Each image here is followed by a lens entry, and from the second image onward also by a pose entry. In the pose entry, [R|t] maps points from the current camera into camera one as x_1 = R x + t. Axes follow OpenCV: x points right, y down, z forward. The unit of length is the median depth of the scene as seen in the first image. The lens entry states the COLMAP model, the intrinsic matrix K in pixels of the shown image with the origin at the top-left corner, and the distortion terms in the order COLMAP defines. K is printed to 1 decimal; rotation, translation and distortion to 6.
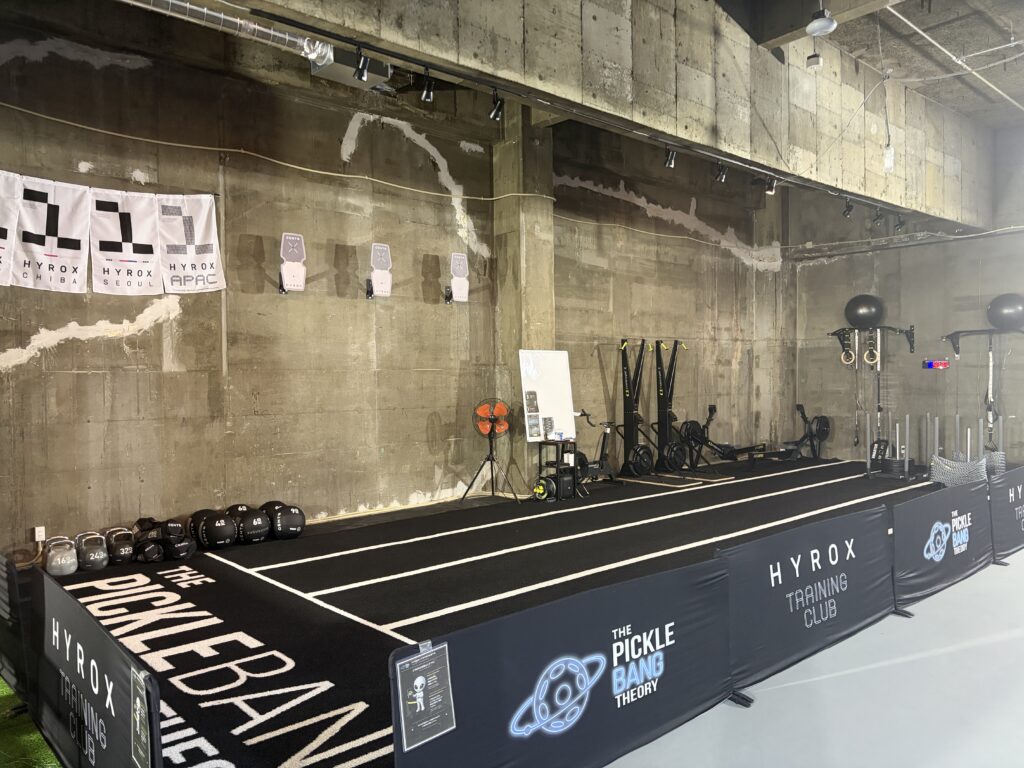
lens RADIAL K [[768.9, 0, 519.1], [0, 768.9, 389.3], [0, 0, 1]] dist [0.043978, -0.048680]
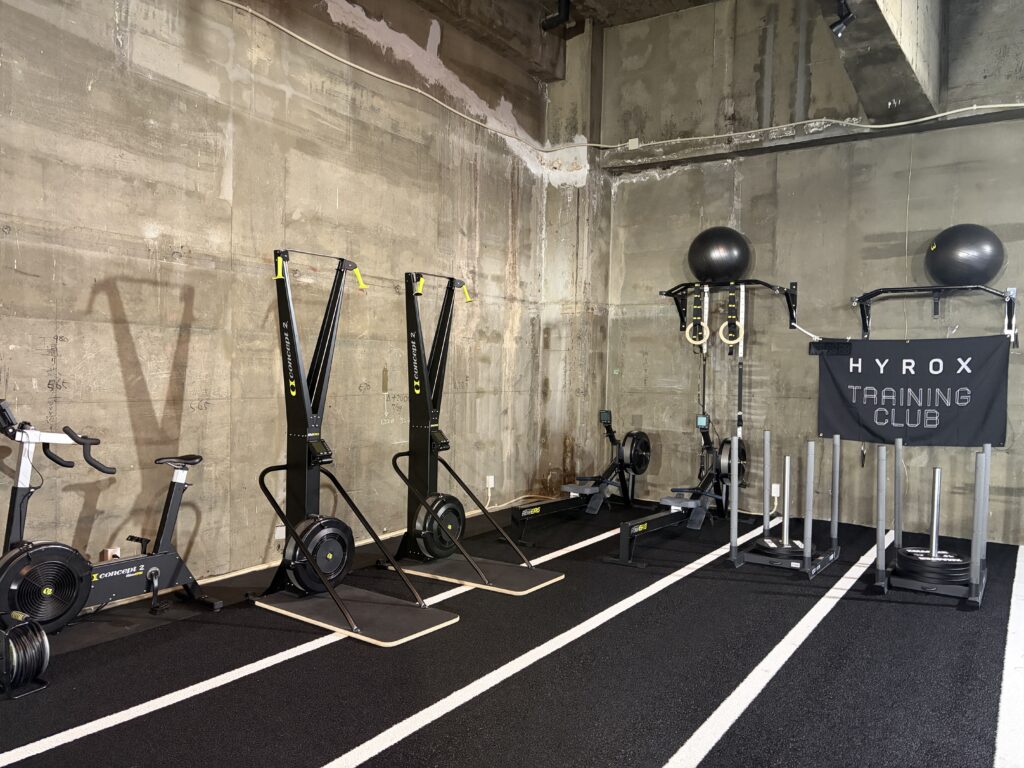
lens RADIAL K [[768.9, 0, 510.6], [0, 768.9, 392.1], [0, 0, 1]] dist [0.043978, -0.048680]
pose [[0.971759, 0.019834, 0.235141, 0.221338], [-0.022494, 0.999710, 0.008634, 0.002331], [-0.234902, -0.013680, 0.971923, 0.663749]]
